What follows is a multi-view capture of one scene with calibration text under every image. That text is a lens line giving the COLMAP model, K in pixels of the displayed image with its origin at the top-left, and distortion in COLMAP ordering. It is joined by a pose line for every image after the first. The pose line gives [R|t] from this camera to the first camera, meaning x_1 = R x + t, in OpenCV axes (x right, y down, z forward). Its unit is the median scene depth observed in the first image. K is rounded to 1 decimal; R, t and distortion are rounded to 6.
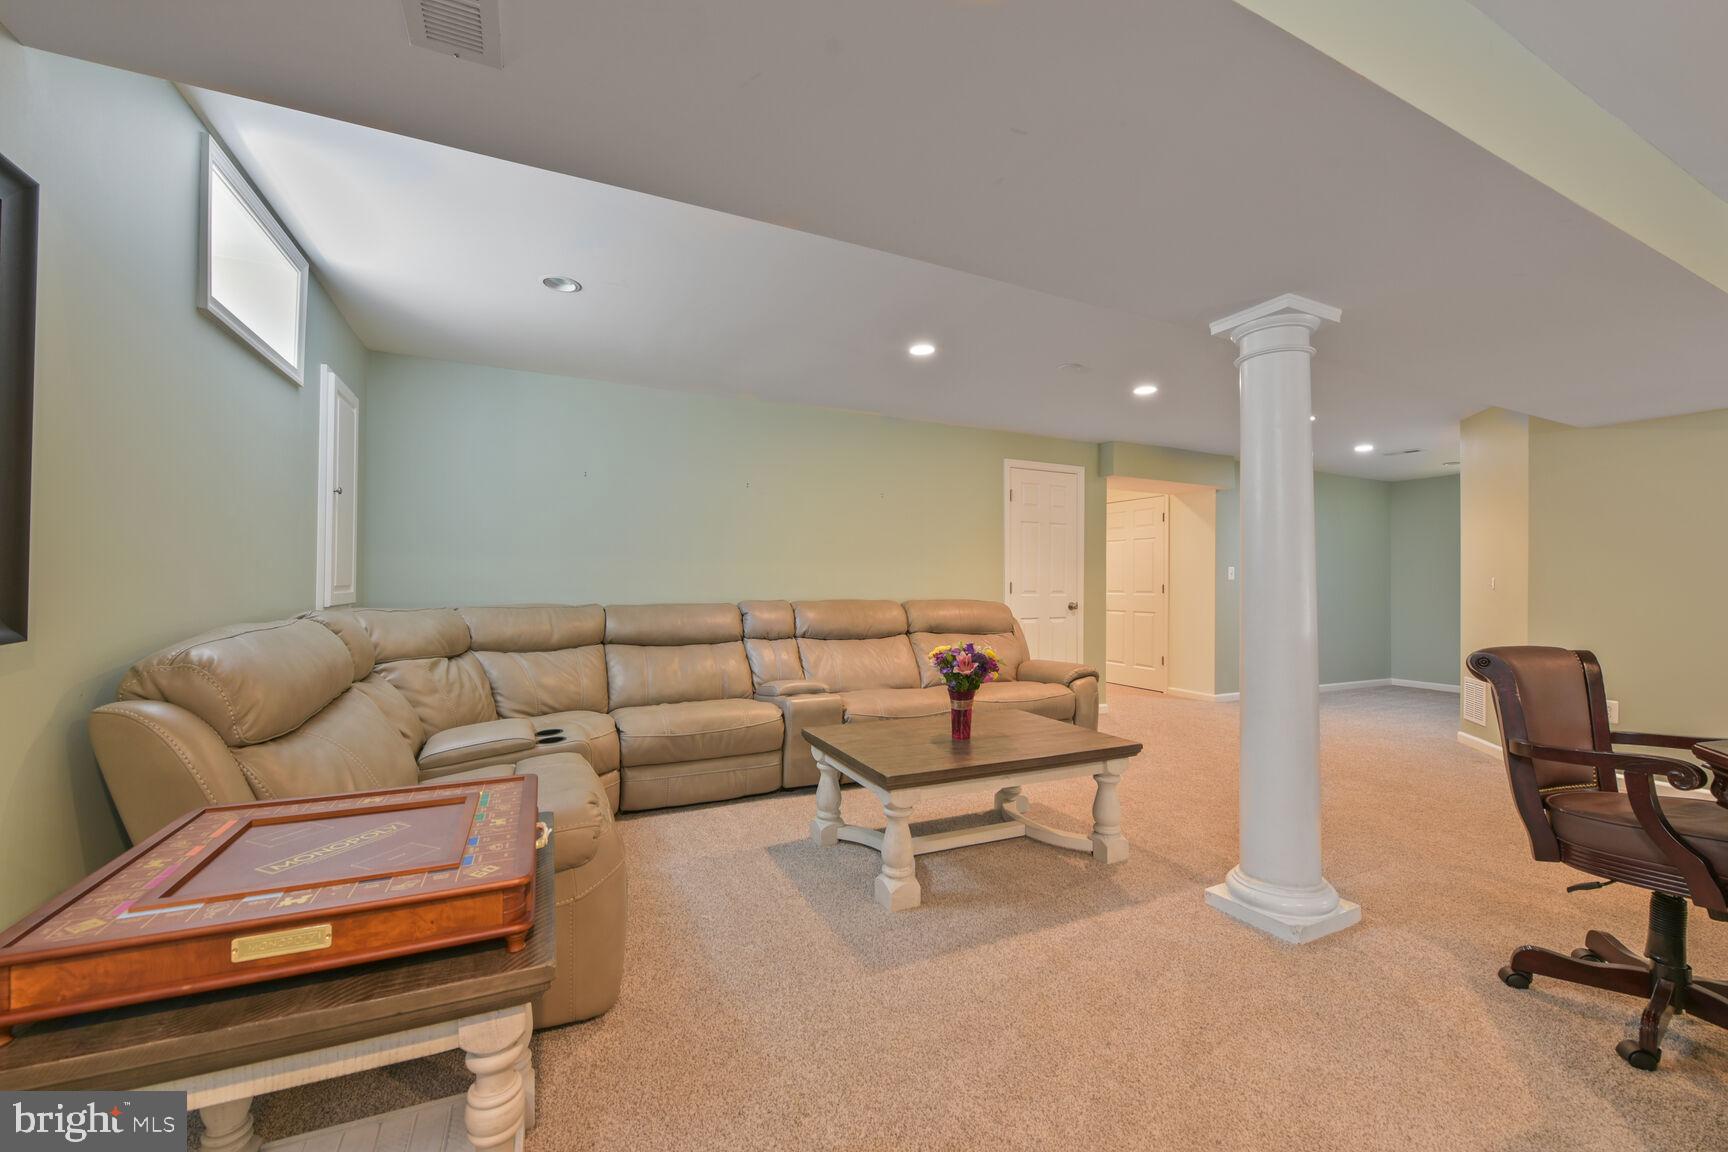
lens RADIAL K [[685.1, 0, 859.3], [0, 685.1, 574.8], [0, 0, 1]] dist [-0.009140, -0.001123]
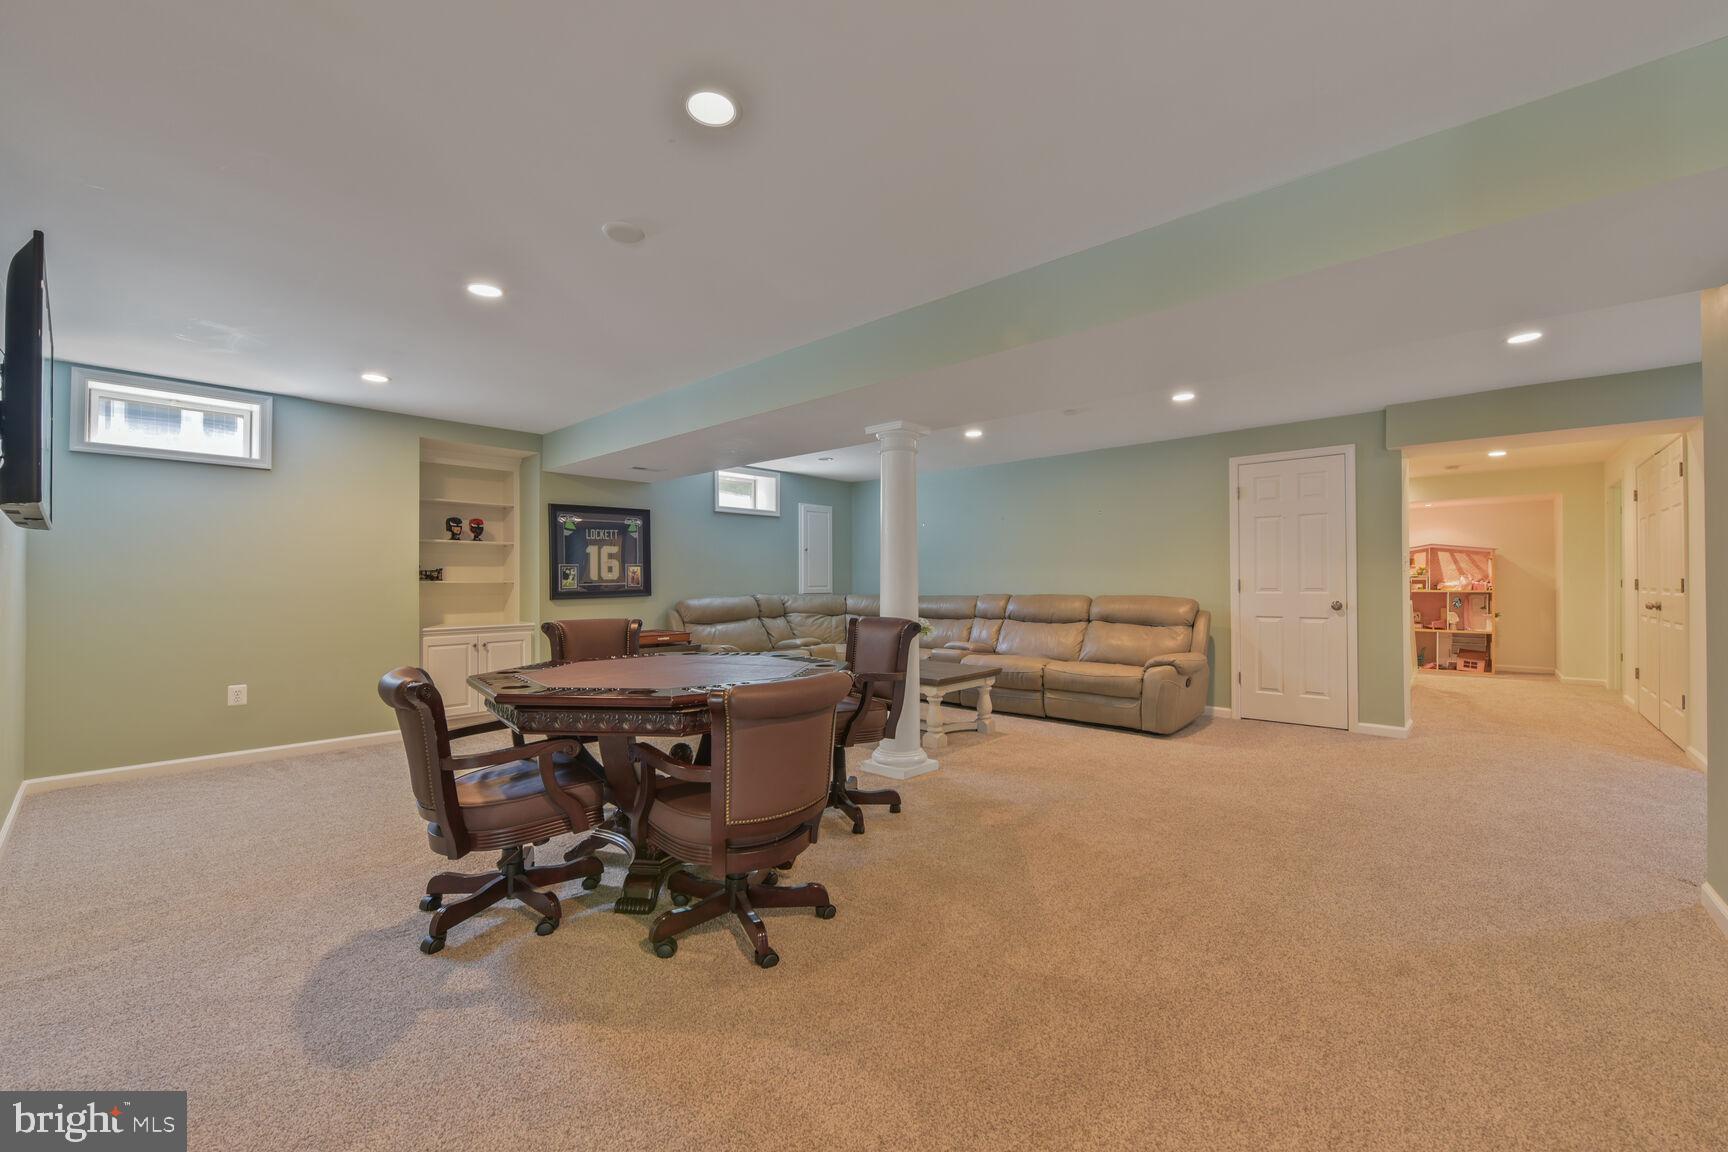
lens RADIAL K [[685.1, 0, 857.4], [0, 685.1, 576.3], [0, 0, 1]] dist [-0.009140, -0.001123]
pose [[0.373552, -0.014311, -0.927499, 0.945357], [0.020511, 0.999764, -0.007166, 0.001563], [0.927382, -0.016347, 0.373758, 0.105664]]
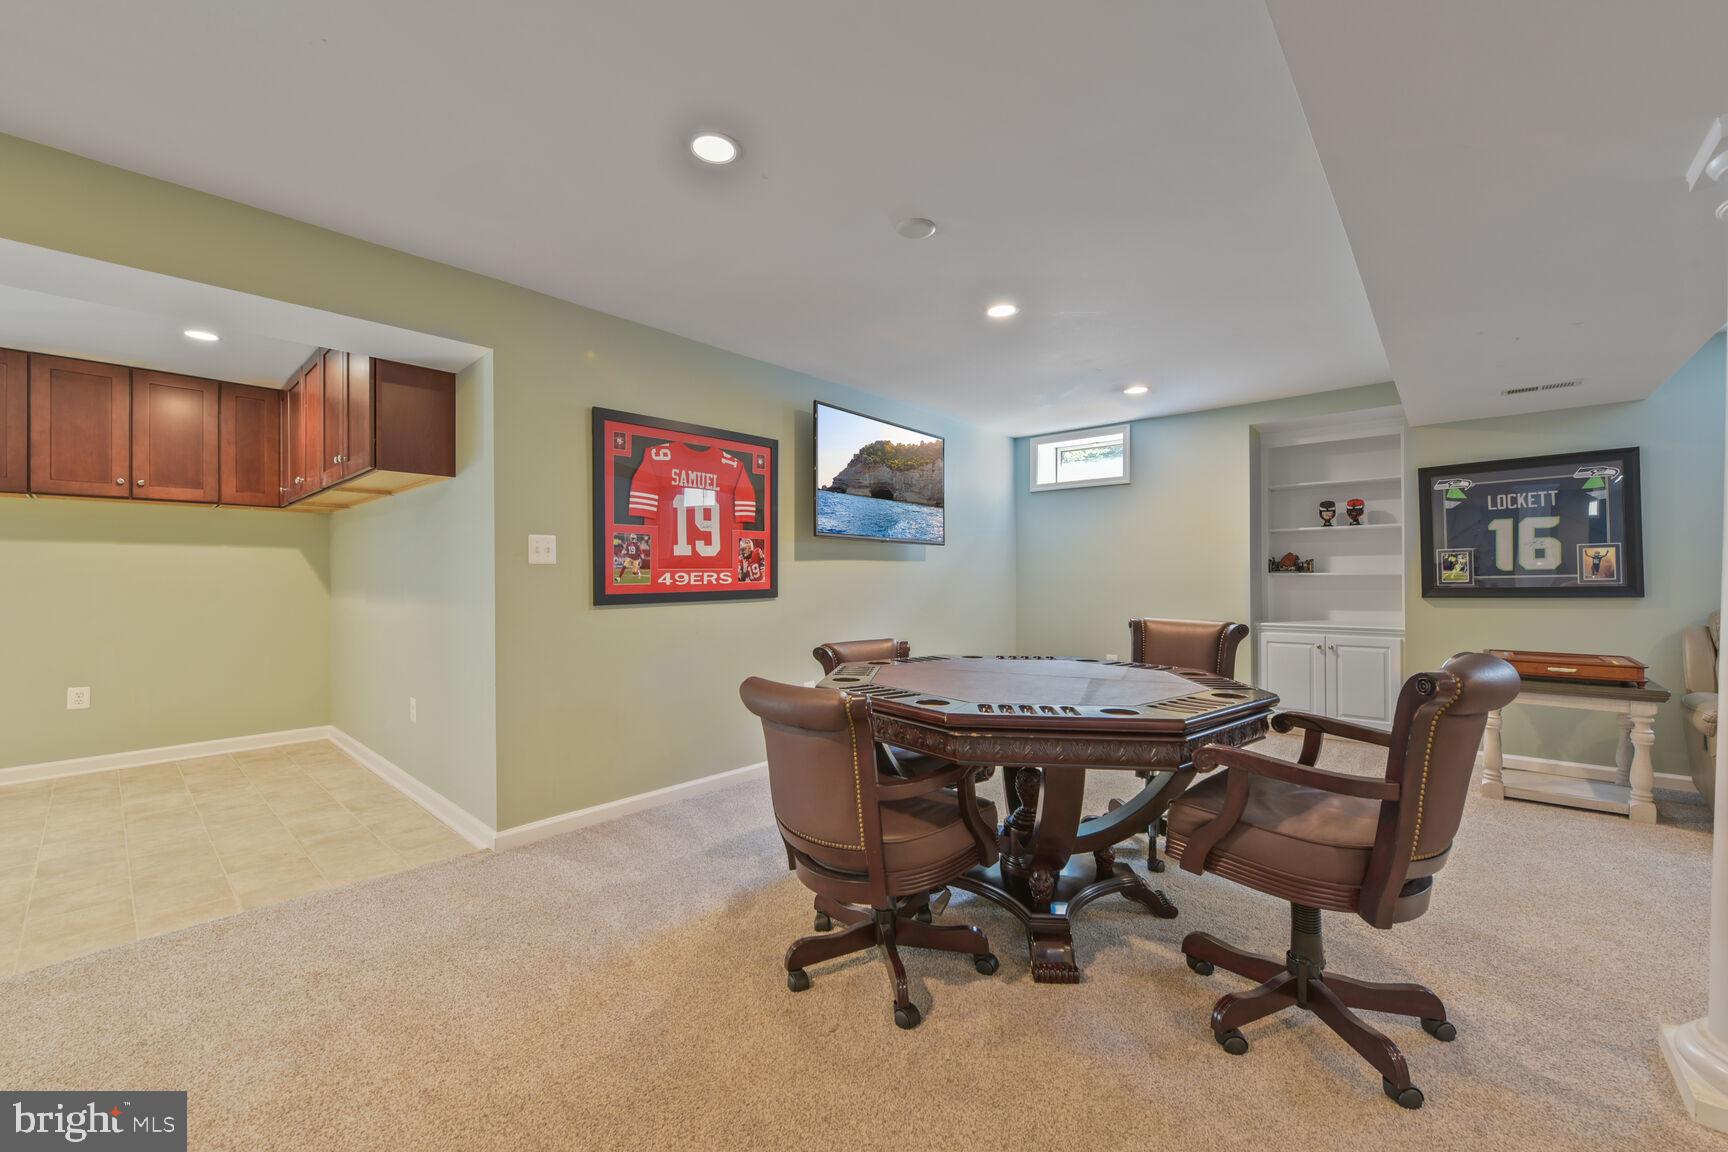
lens RADIAL K [[685.1, 0, 861.8], [0, 685.1, 577.8], [0, 0, 1]] dist [-0.009140, -0.001123]
pose [[-0.922350, -0.001982, -0.386351, 0.684852], [0.004636, 0.999858, -0.016196, 0.007324], [0.386329, -0.016730, -0.922209, 0.526770]]
